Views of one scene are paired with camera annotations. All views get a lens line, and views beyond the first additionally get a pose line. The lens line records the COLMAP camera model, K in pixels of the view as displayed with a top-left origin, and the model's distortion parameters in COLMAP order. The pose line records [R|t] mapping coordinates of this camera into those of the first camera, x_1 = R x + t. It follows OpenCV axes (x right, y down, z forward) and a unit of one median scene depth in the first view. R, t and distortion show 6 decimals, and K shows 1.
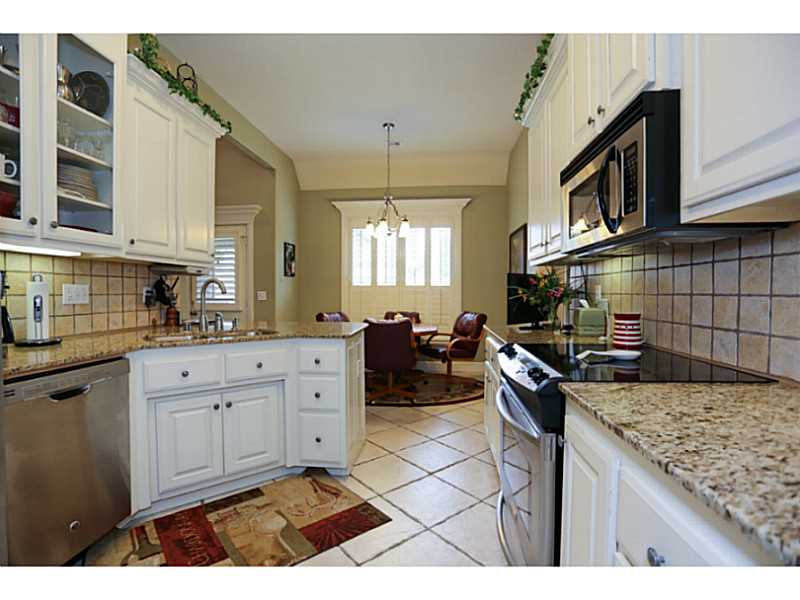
lens RADIAL K [[388.0, 0, 397.7], [0, 388.0, 299.6], [0, 0, 1]] dist [-0.077854, 0.036923]
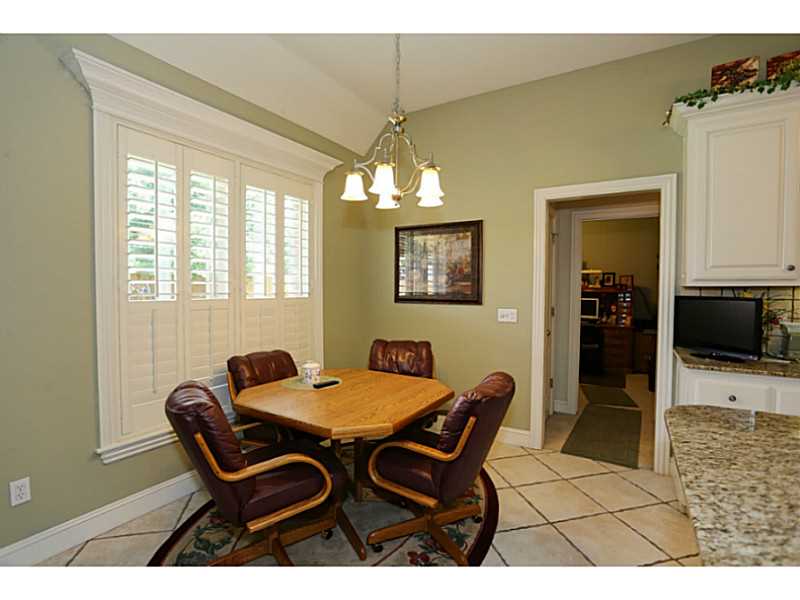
lens RADIAL K [[388.0, 0, 397.7], [0, 388.0, 299.6], [0, 0, 1]] dist [-0.077854, 0.036923]
pose [[0.432233, -0.029240, 0.901288, -0.770092], [0.016239, 0.999564, 0.024641, -0.099461], [-0.901616, 0.003985, 0.432520, 1.387240]]
